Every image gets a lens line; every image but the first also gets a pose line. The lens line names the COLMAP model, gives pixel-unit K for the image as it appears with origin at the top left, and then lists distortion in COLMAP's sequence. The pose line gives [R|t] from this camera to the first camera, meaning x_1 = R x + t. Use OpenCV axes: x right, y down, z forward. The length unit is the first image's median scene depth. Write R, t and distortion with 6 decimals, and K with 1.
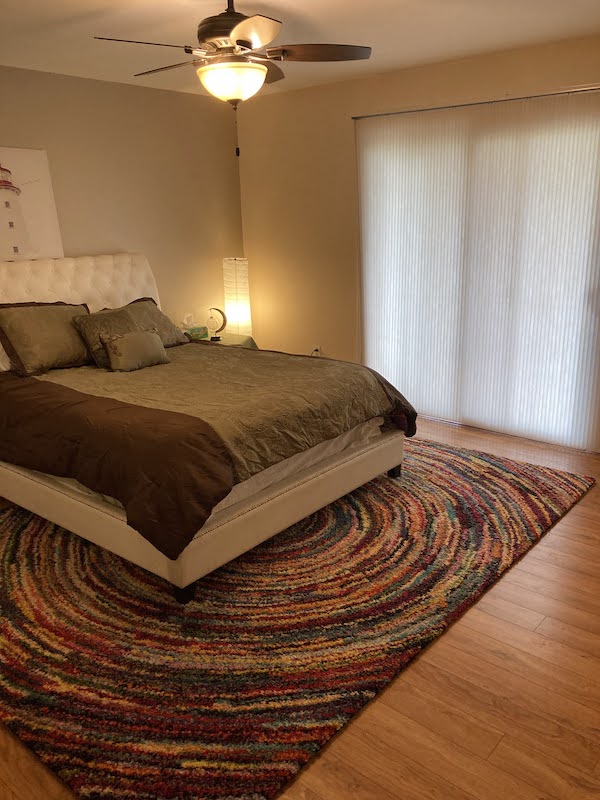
lens RADIAL K [[643.3, 0, 312.2], [0, 643.3, 397.5], [0, 0, 1]] dist [0.064290, -0.076830]
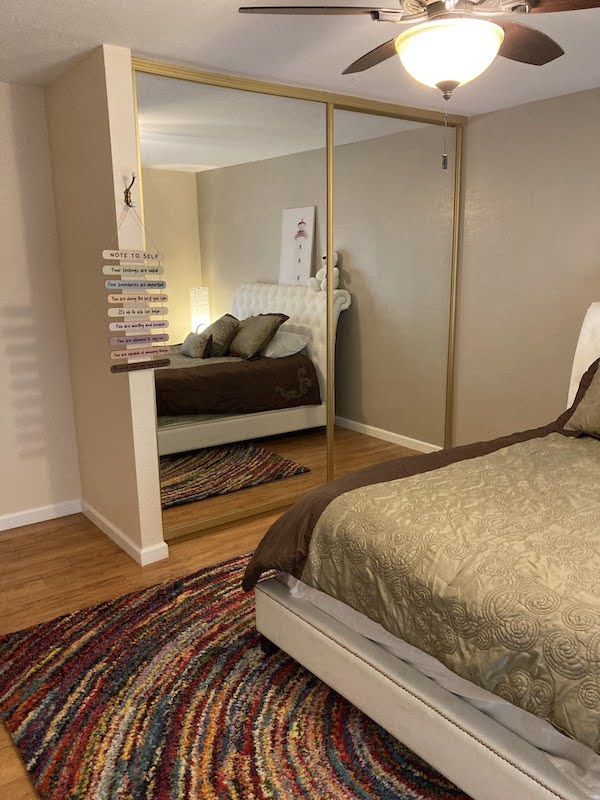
lens RADIAL K [[667.5, 0, 315.3], [0, 667.5, 401.8], [0, 0, 1]] dist [0.033439, -0.004096]
pose [[-0.211864, 0.236073, -0.948358, 0.511892], [-0.259807, 0.921864, 0.287519, -0.261819], [0.942133, 0.307305, -0.133976, 0.864204]]
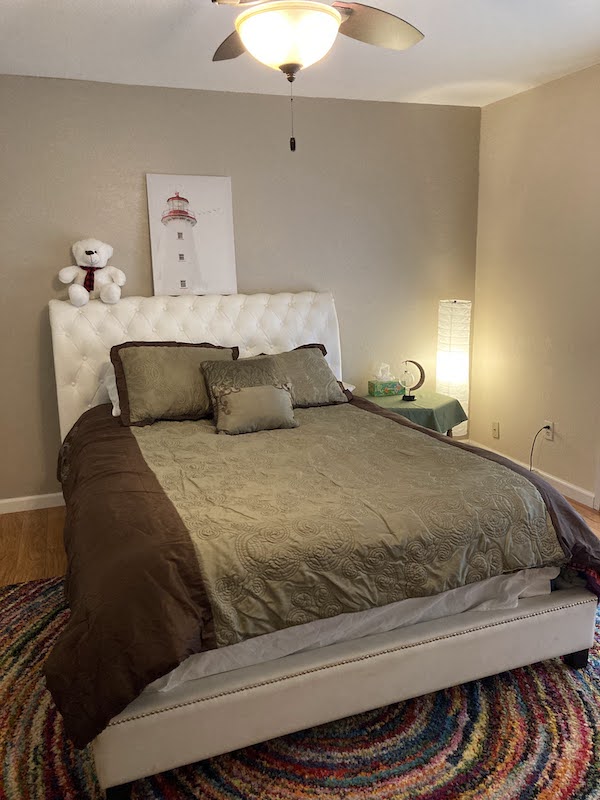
lens RADIAL K [[643.3, 0, 312.2], [0, 643.3, 397.5], [0, 0, 1]] dist [0.064290, -0.076830]
pose [[0.871518, 0.110275, -0.477803, 0.204154], [-0.136905, 0.990358, -0.021146, -0.092673], [0.470865, 0.083843, 0.878212, 0.373530]]
